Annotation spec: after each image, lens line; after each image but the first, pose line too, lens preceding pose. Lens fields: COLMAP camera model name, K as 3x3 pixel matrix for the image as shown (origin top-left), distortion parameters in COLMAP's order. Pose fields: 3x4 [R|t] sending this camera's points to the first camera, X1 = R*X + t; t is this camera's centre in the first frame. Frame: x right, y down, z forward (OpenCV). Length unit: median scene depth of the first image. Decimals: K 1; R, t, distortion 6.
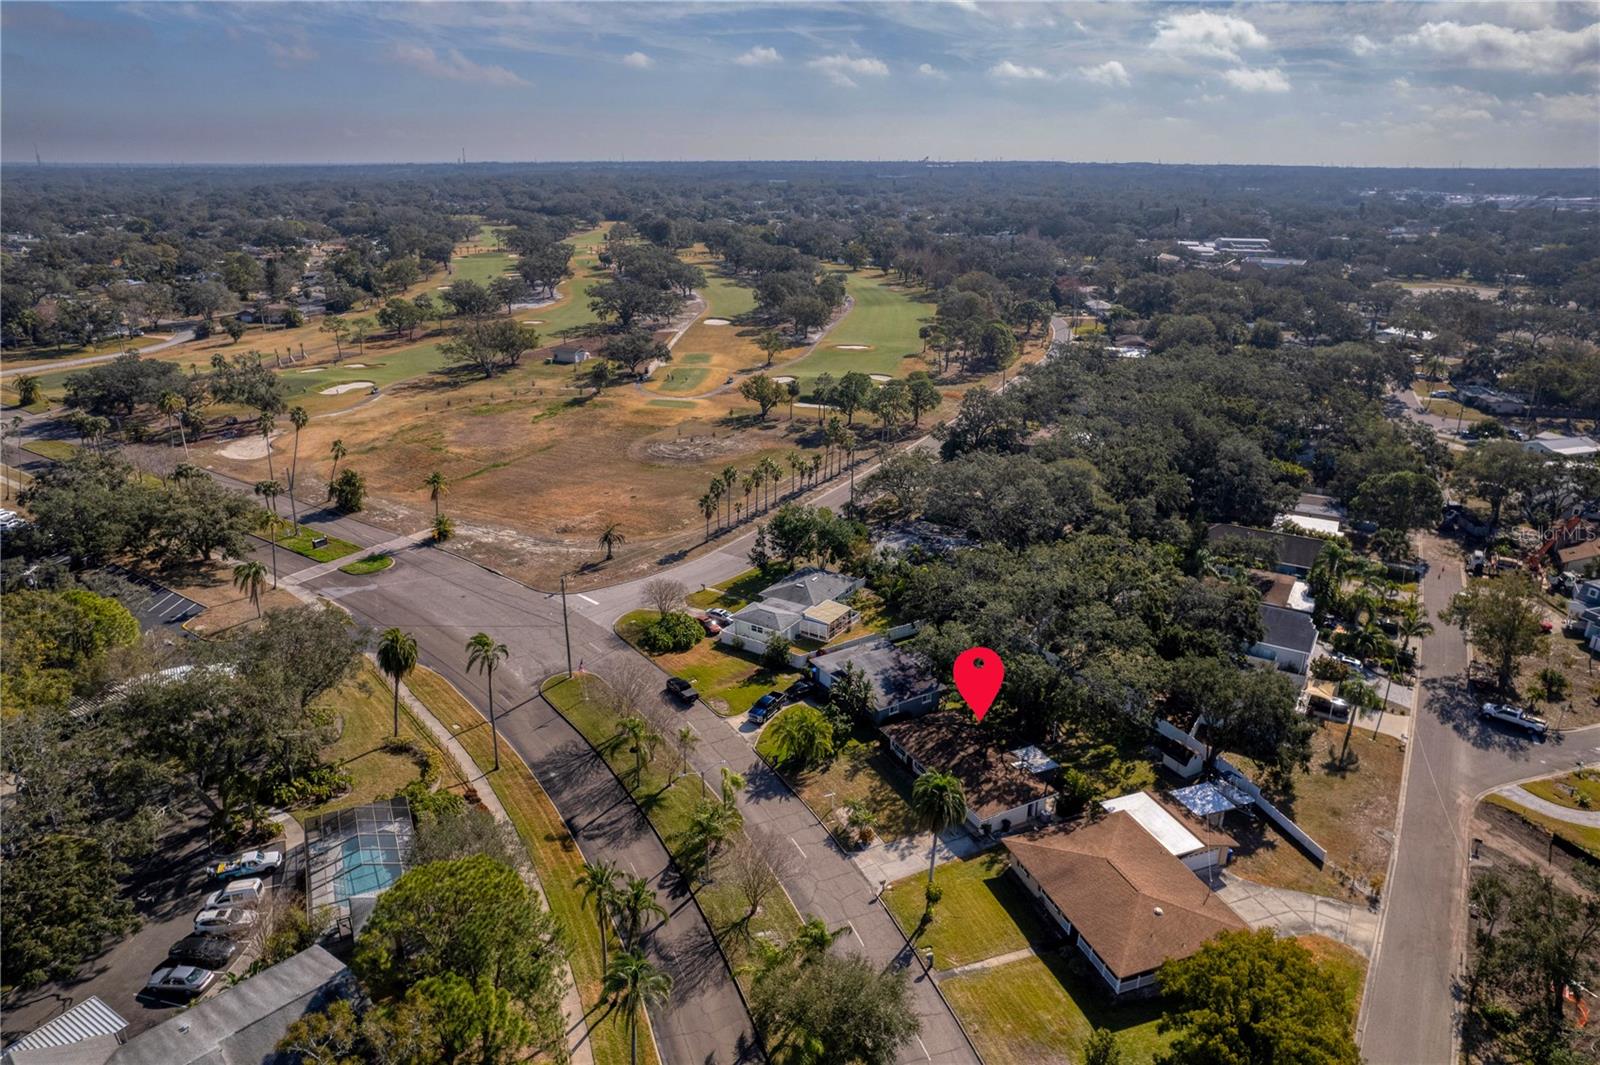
lens RADIAL K [[1022.5, 0, 806.7], [0, 1022.5, 581.5], [0, 0, 1]] dist [-0.073762, 0.063593]
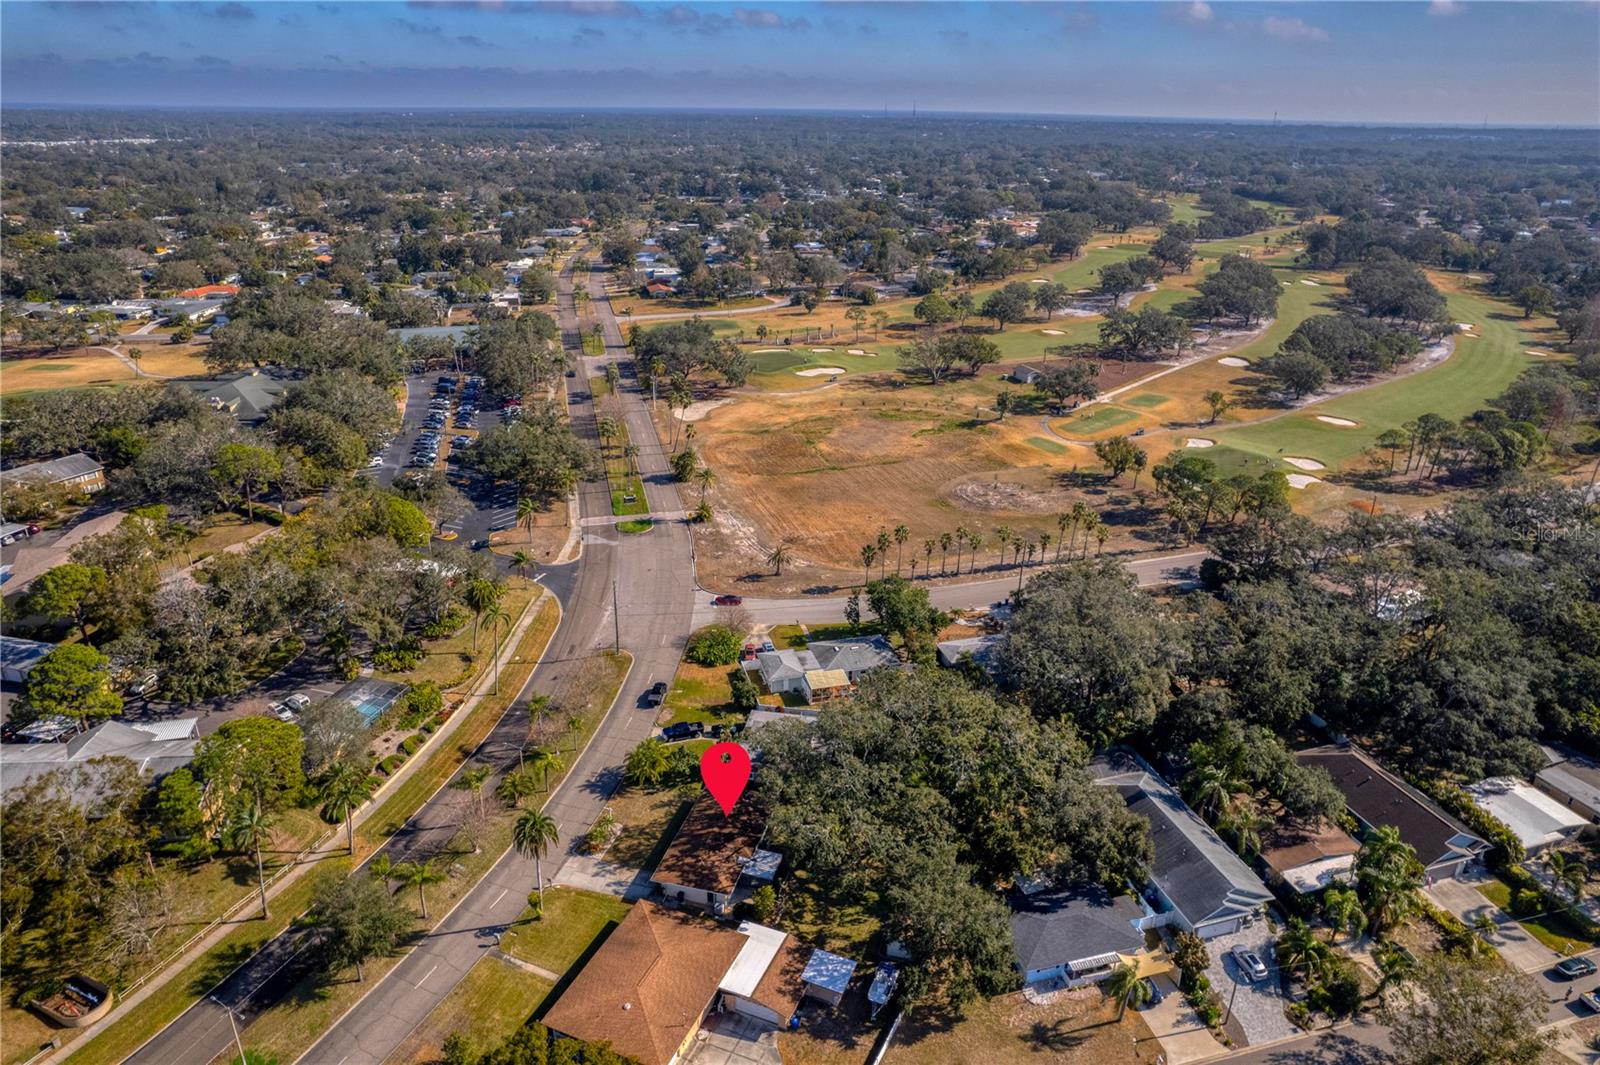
lens RADIAL K [[1022.5, 0, 801.8], [0, 1022.5, 549.1], [0, 0, 1]] dist [-0.073762, 0.063593]
pose [[0.737573, 0.277891, -0.615437, 0.737189], [-0.270864, 0.956616, 0.107327, -0.248925], [0.618562, 0.087538, 0.780845, 0.113153]]
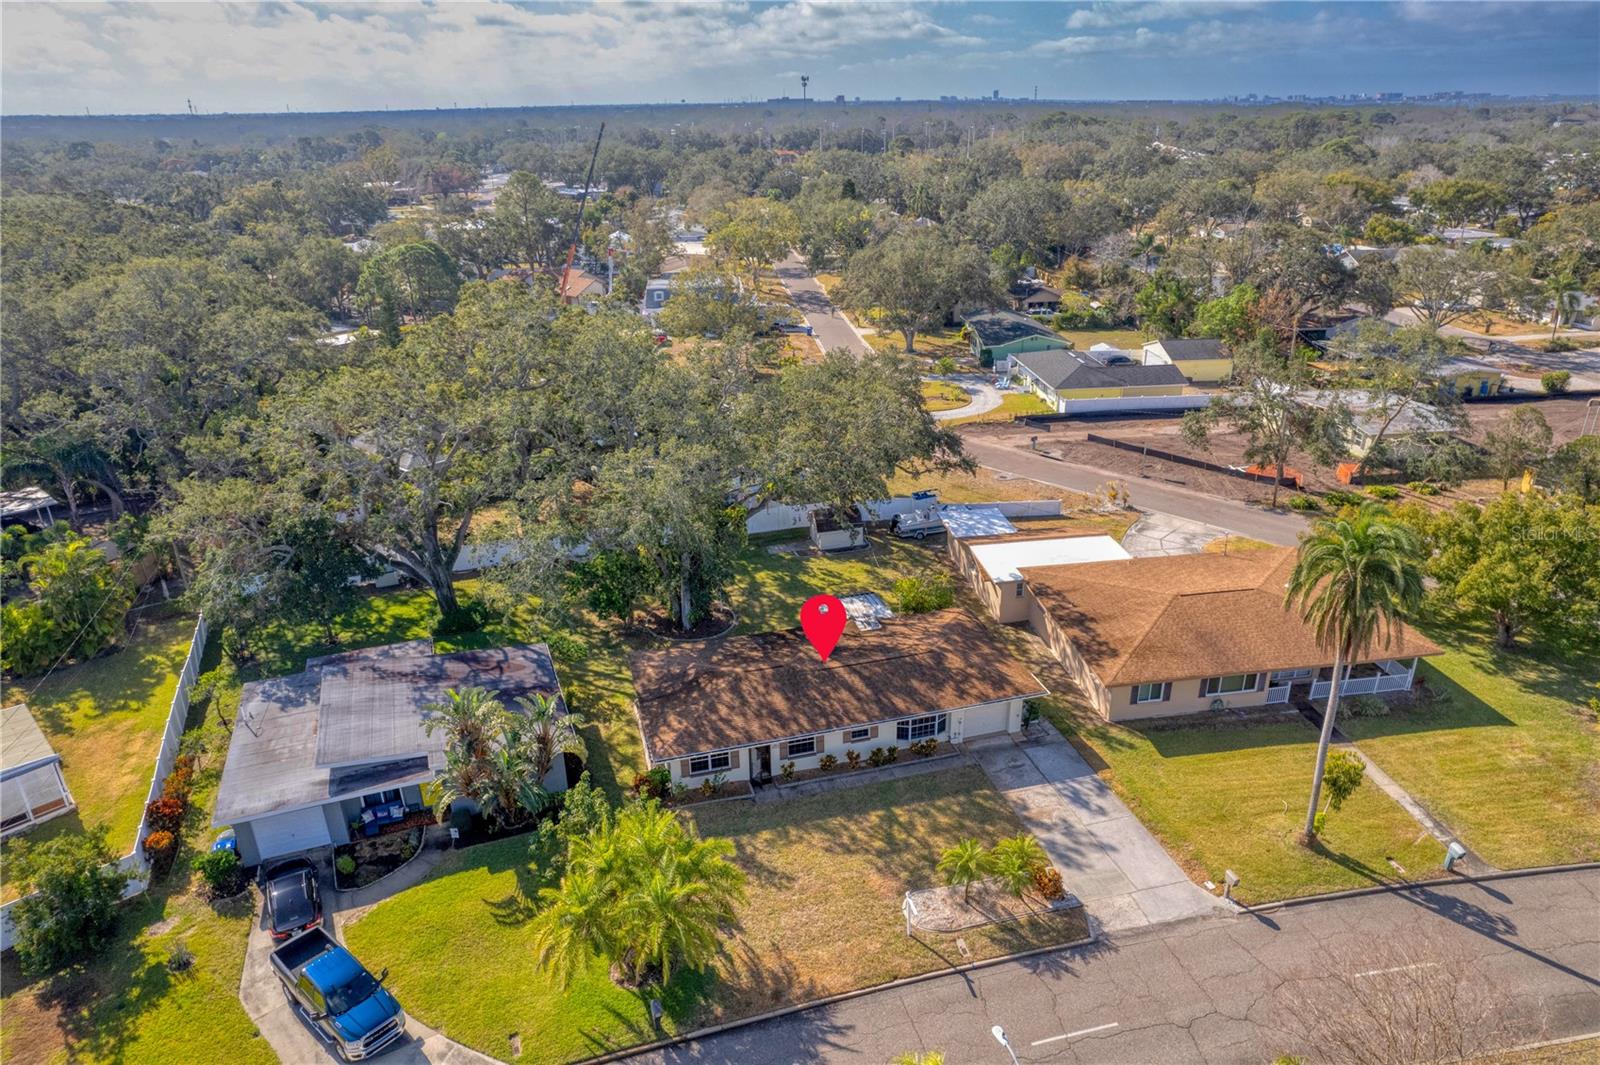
lens RADIAL K [[1022.5, 0, 809.8], [0, 1022.5, 537.3], [0, 0, 1]] dist [-0.073762, 0.063593]
pose [[0.194881, -0.392715, 0.898775, -0.214324], [0.394473, 0.870349, 0.294760, -0.021154], [-0.898005, 0.297099, 0.324530, 0.727945]]
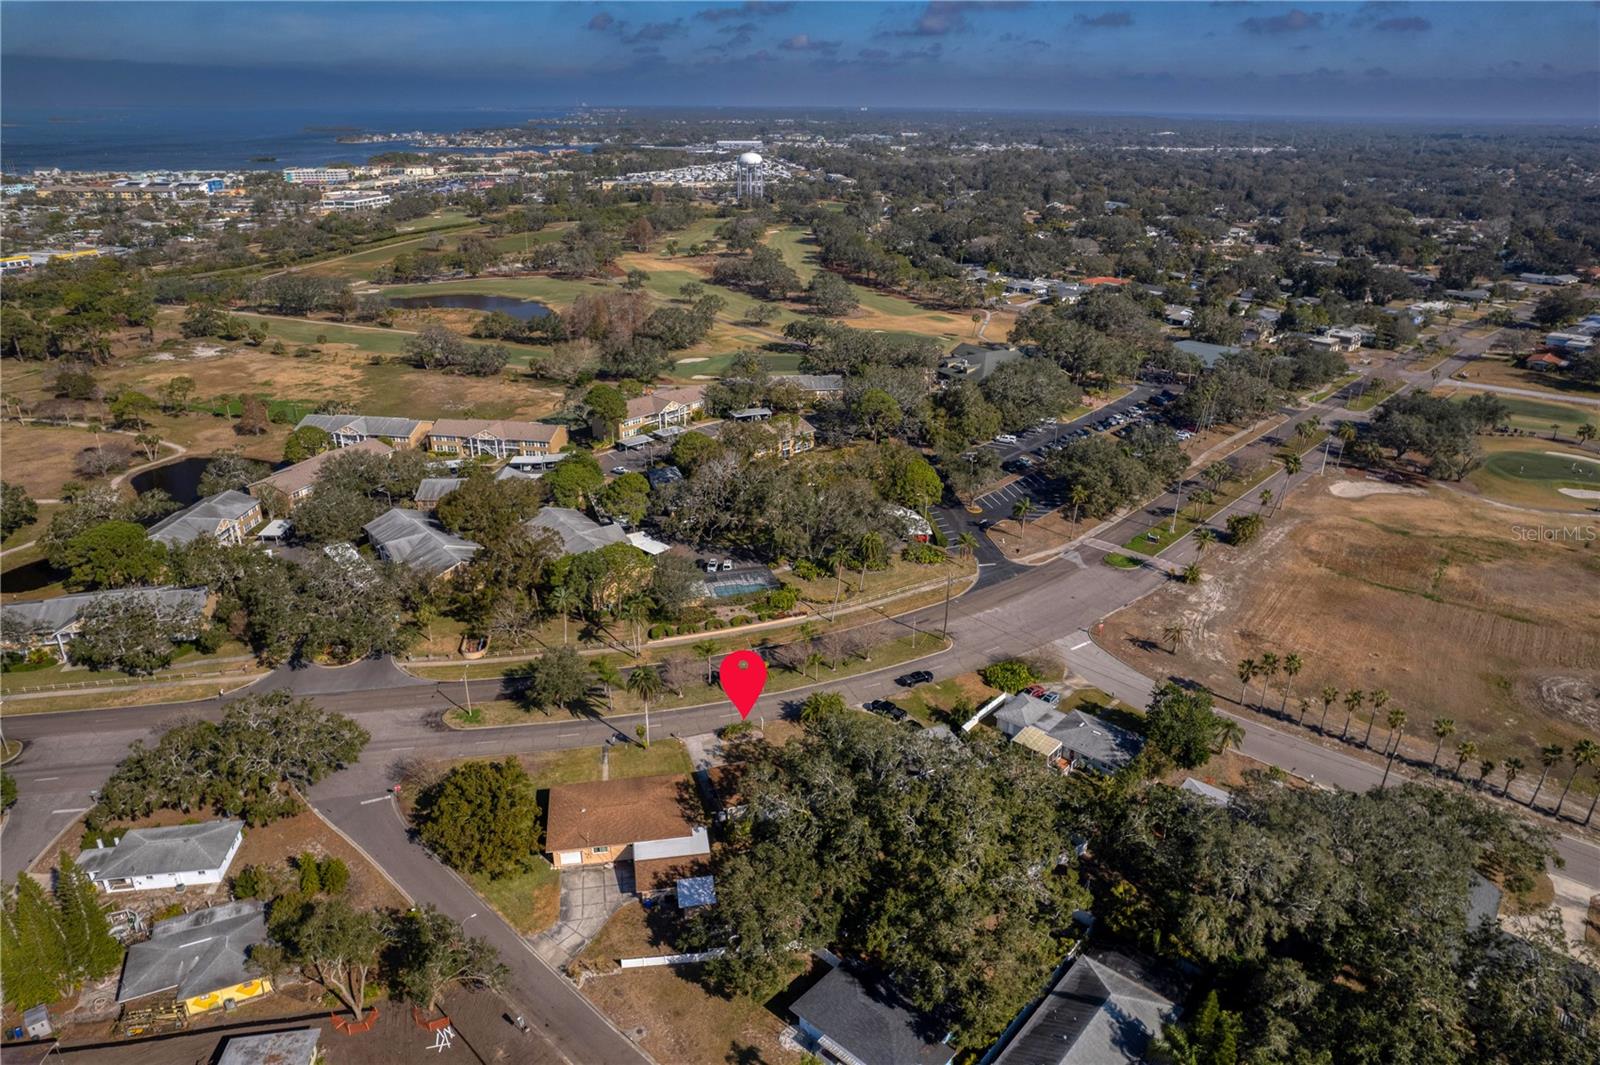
lens RADIAL K [[1022.5, 0, 805.1], [0, 1022.5, 539.1], [0, 0, 1]] dist [-0.073762, 0.063593]
pose [[-0.159864, 0.389208, -0.907172, 1.080183], [-0.391377, 0.818685, 0.420213, -0.567978], [0.906238, 0.422223, 0.021448, 0.757397]]
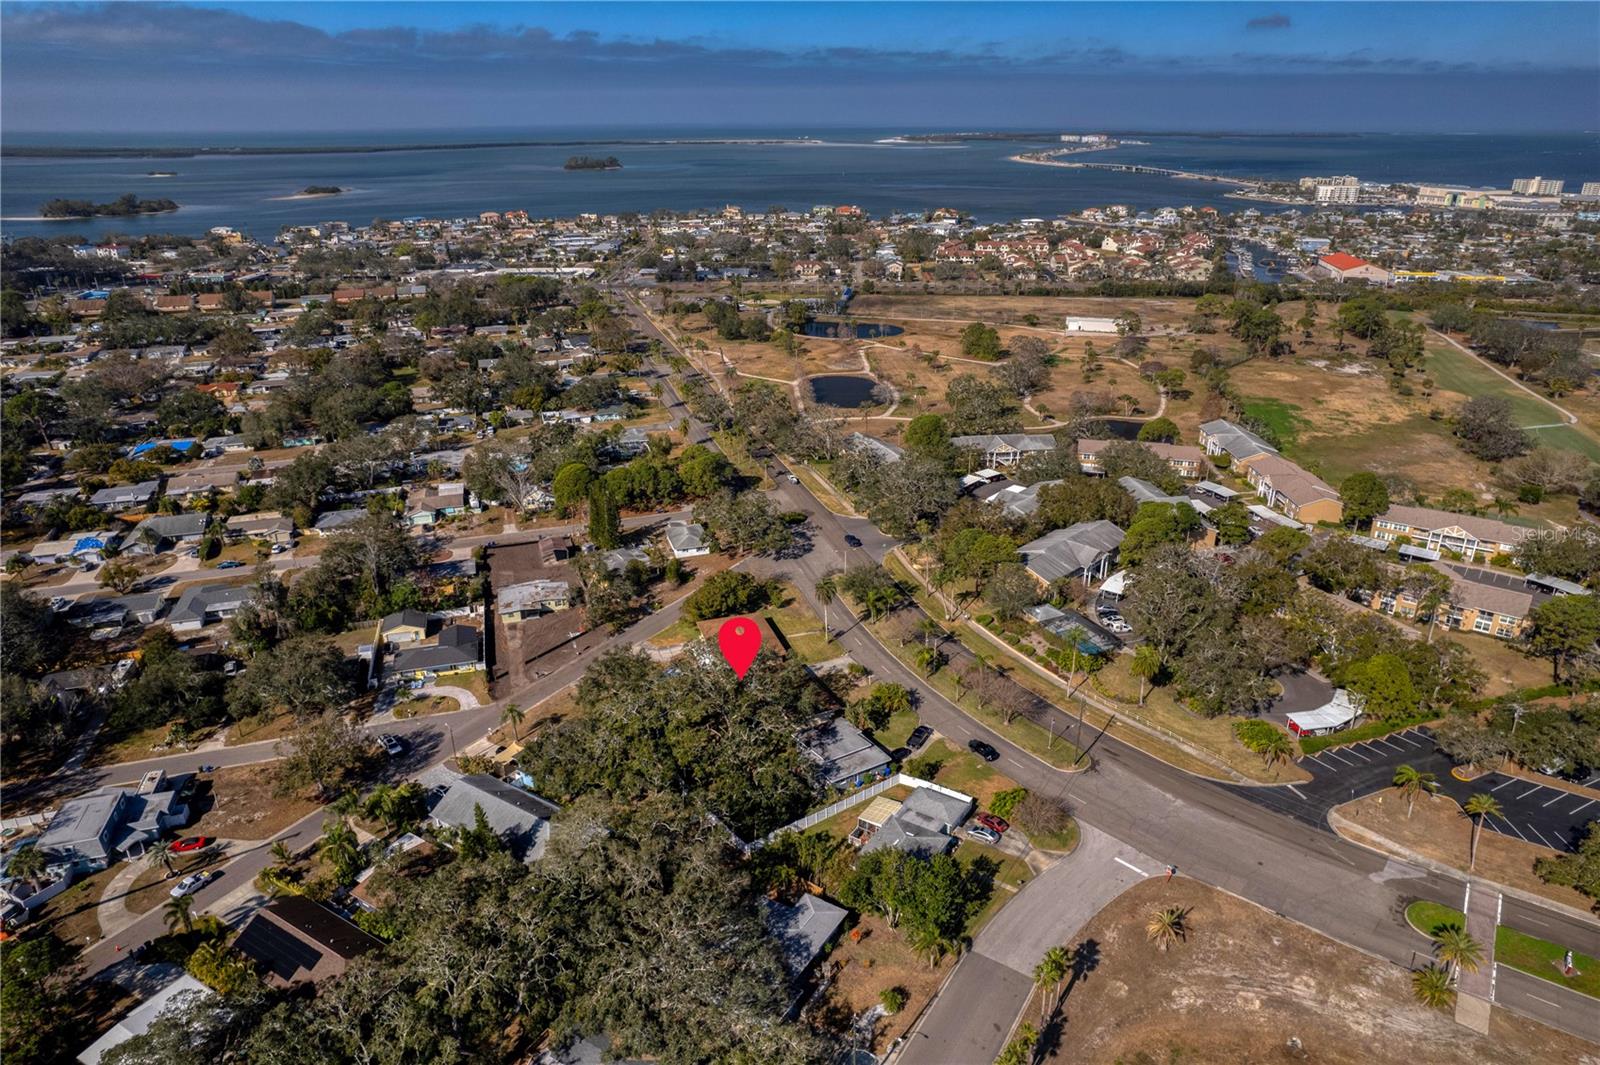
lens RADIAL K [[1022.5, 0, 808.1], [0, 1022.5, 535.6], [0, 0, 1]] dist [-0.073762, 0.063593]
pose [[-0.999945, -0.003499, 0.009870, 0.100518], [0.004558, 0.703124, 0.711053, -1.073615], [-0.009428, 0.711059, -0.703069, 1.764642]]
